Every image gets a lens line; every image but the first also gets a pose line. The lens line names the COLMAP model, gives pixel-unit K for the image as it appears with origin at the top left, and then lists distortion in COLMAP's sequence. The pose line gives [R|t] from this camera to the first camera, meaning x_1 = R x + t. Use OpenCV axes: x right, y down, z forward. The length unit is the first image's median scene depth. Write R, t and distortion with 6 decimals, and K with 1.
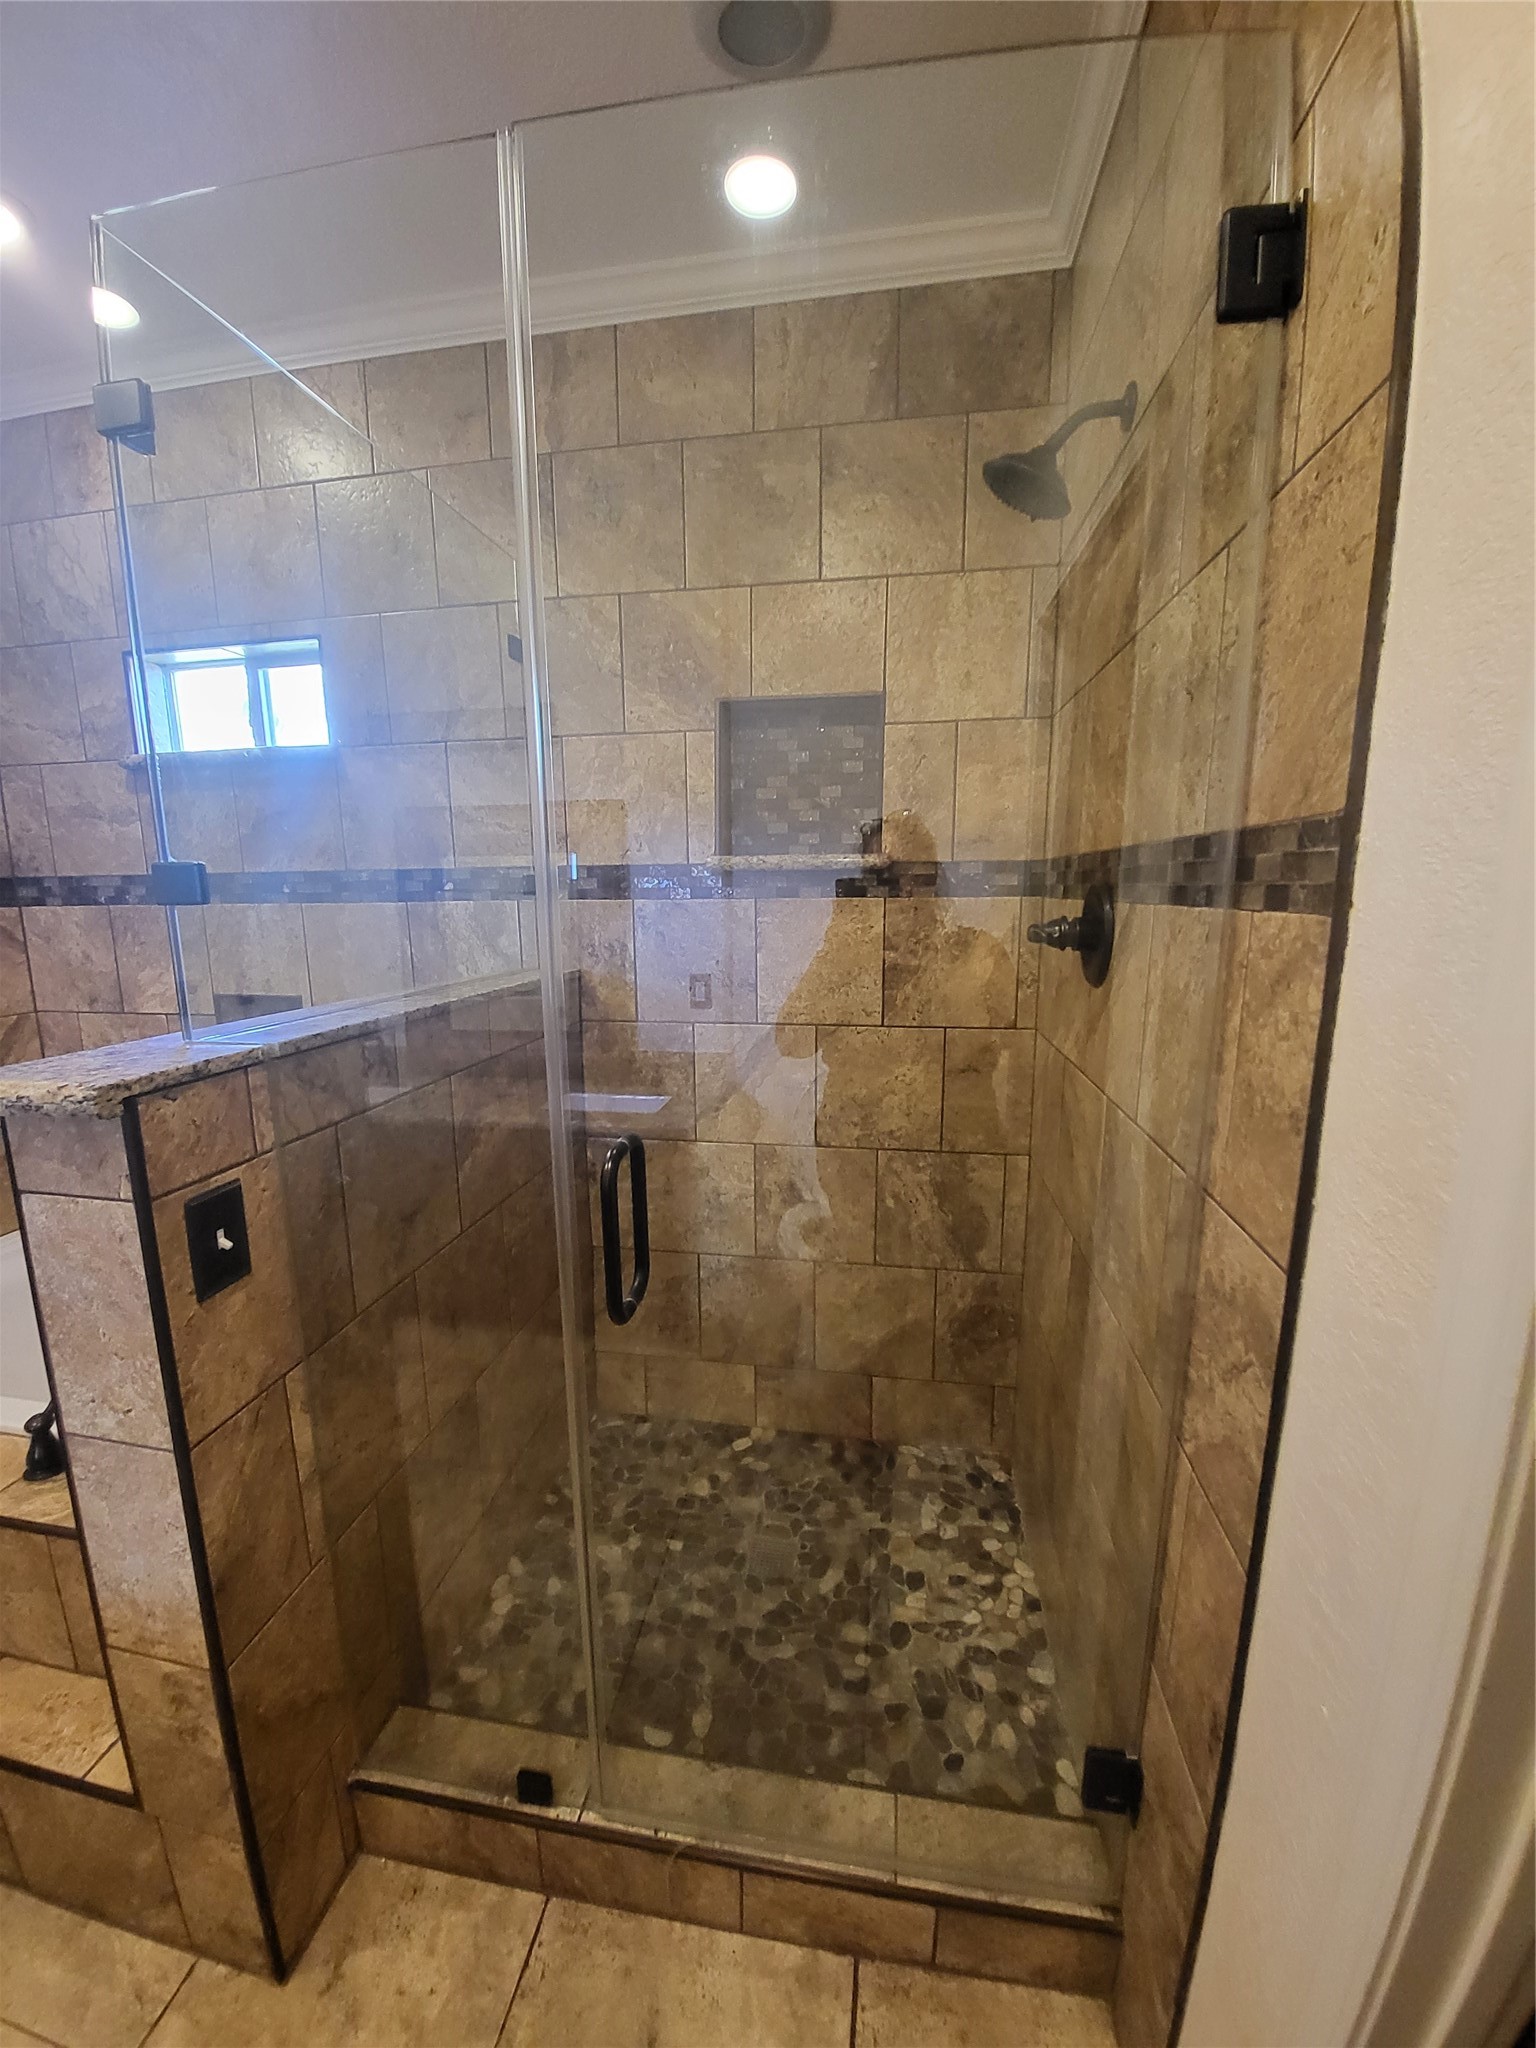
lens RADIAL K [[801.6, 0, 757.6], [0, 801.6, 1038.2], [0, 0, 1]] dist [-0.001953, -0.010922]
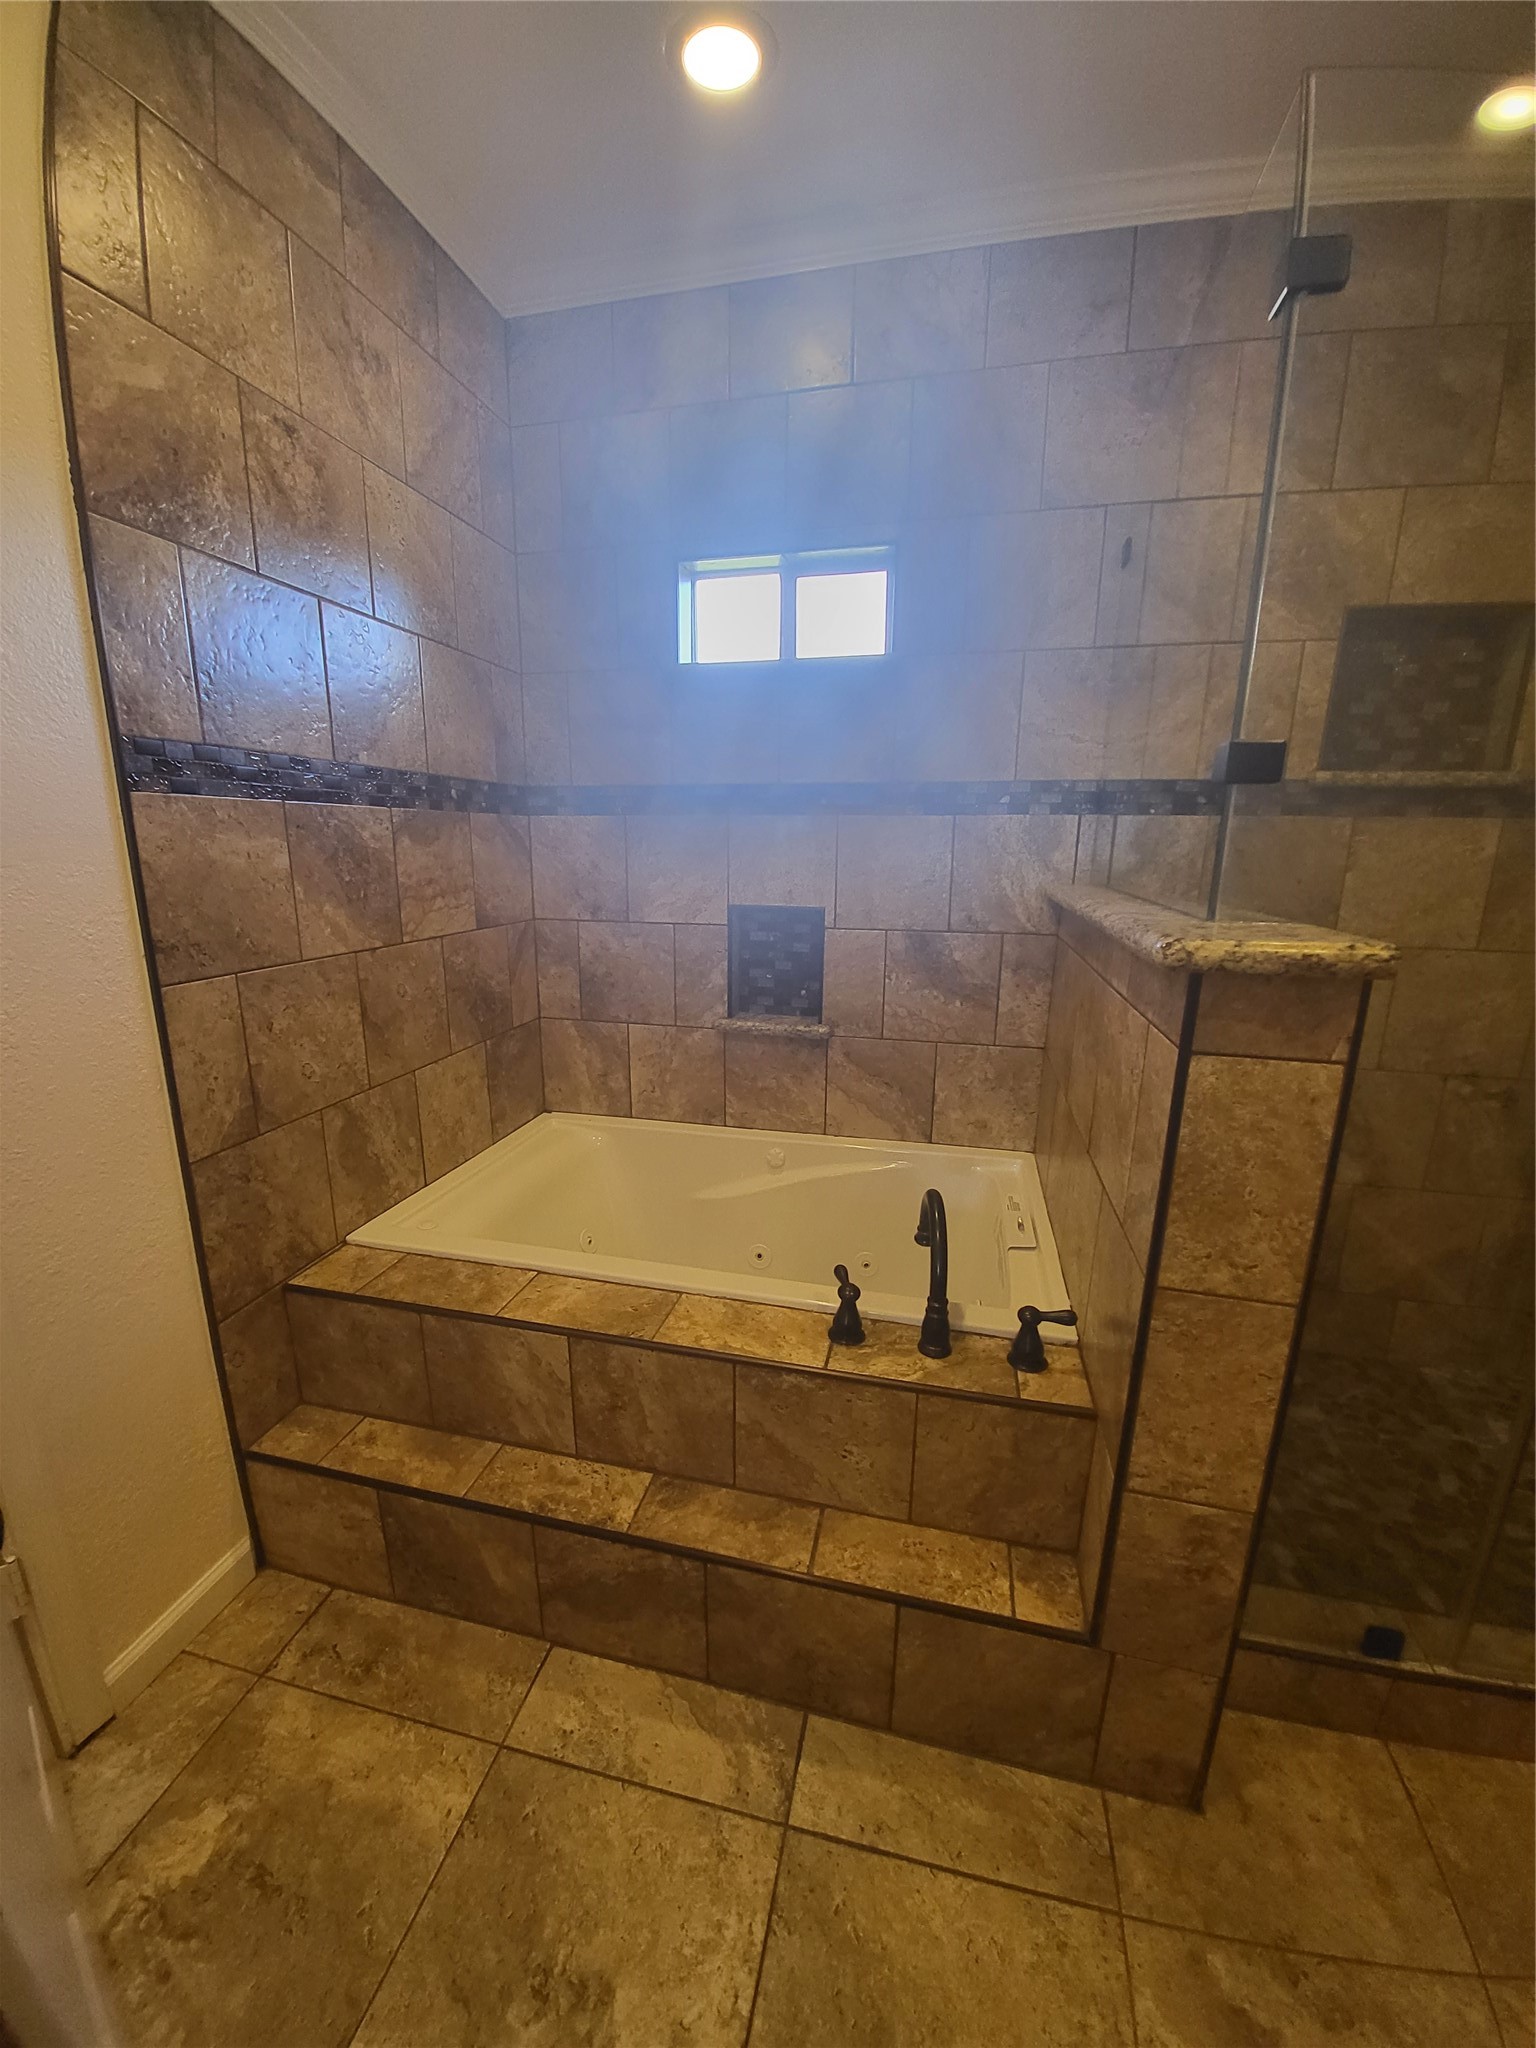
lens RADIAL K [[801.6, 0, 757.6], [0, 801.6, 1038.2], [0, 0, 1]] dist [-0.001953, -0.010922]
pose [[0.997188, 0.034253, -0.066656, -1.083313], [-0.030085, 0.997587, 0.062566, 0.094955], [0.068639, -0.060384, 0.995812, -0.062109]]
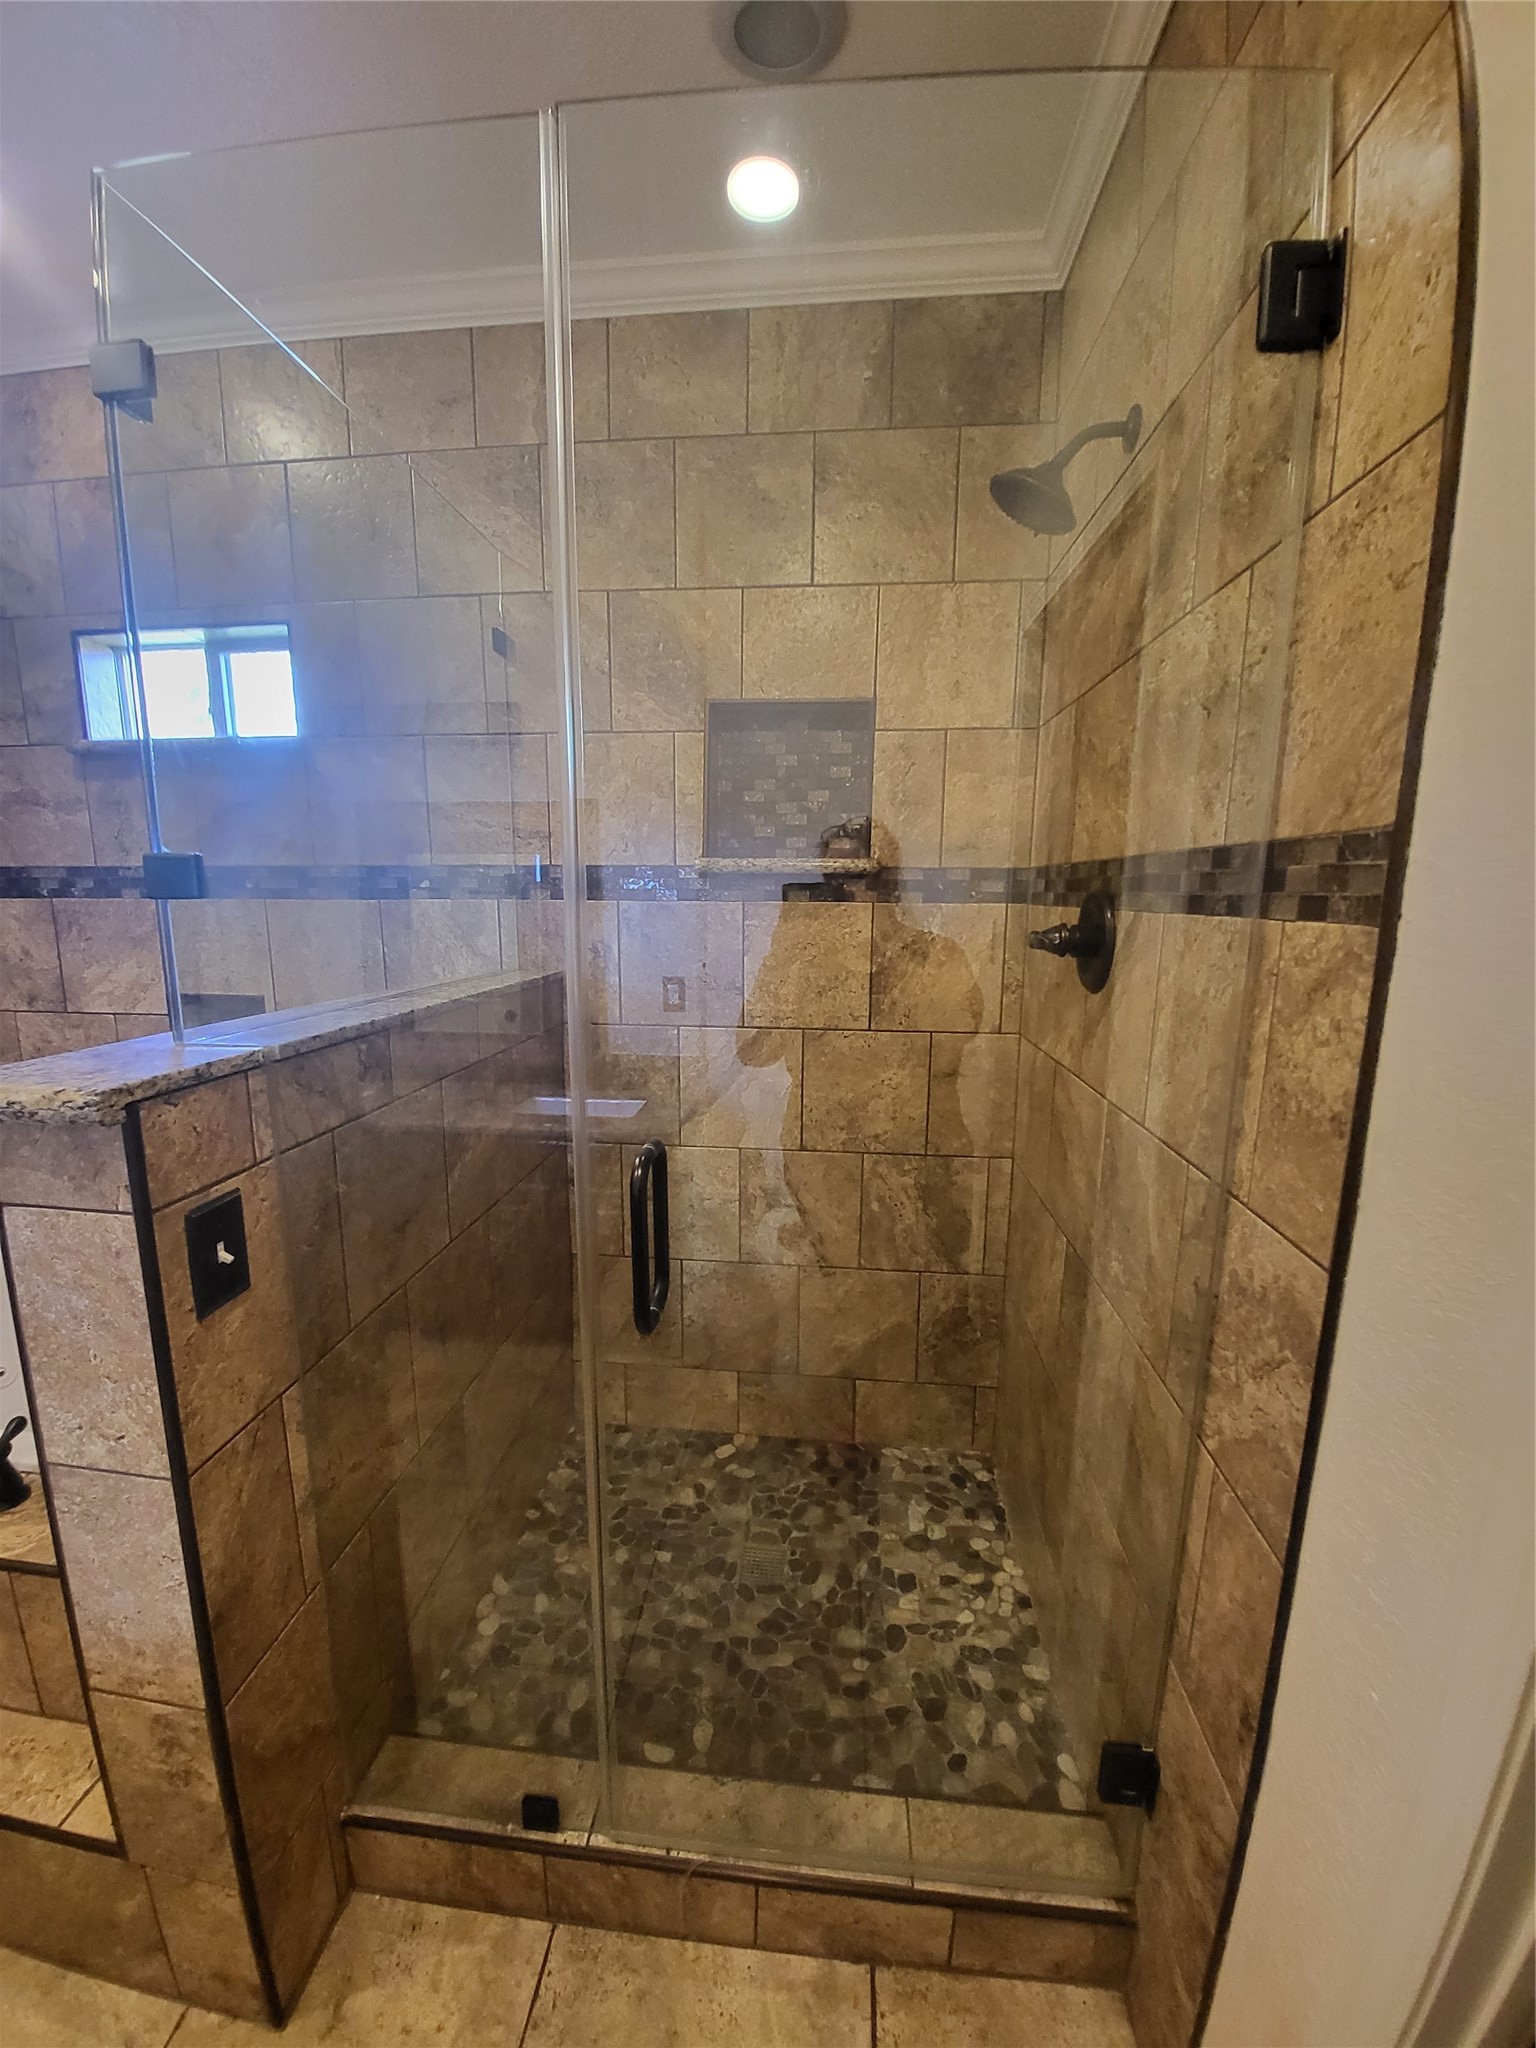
lens RADIAL K [[801.6, 0, 757.6], [0, 801.6, 1038.2], [0, 0, 1]] dist [-0.001953, -0.010922]
pose [[0.997741, 0.004134, 0.067049, -0.084087], [-0.003836, 0.999982, -0.004561, -0.000279], [-0.067067, 0.004294, 0.997739, 0.010974]]
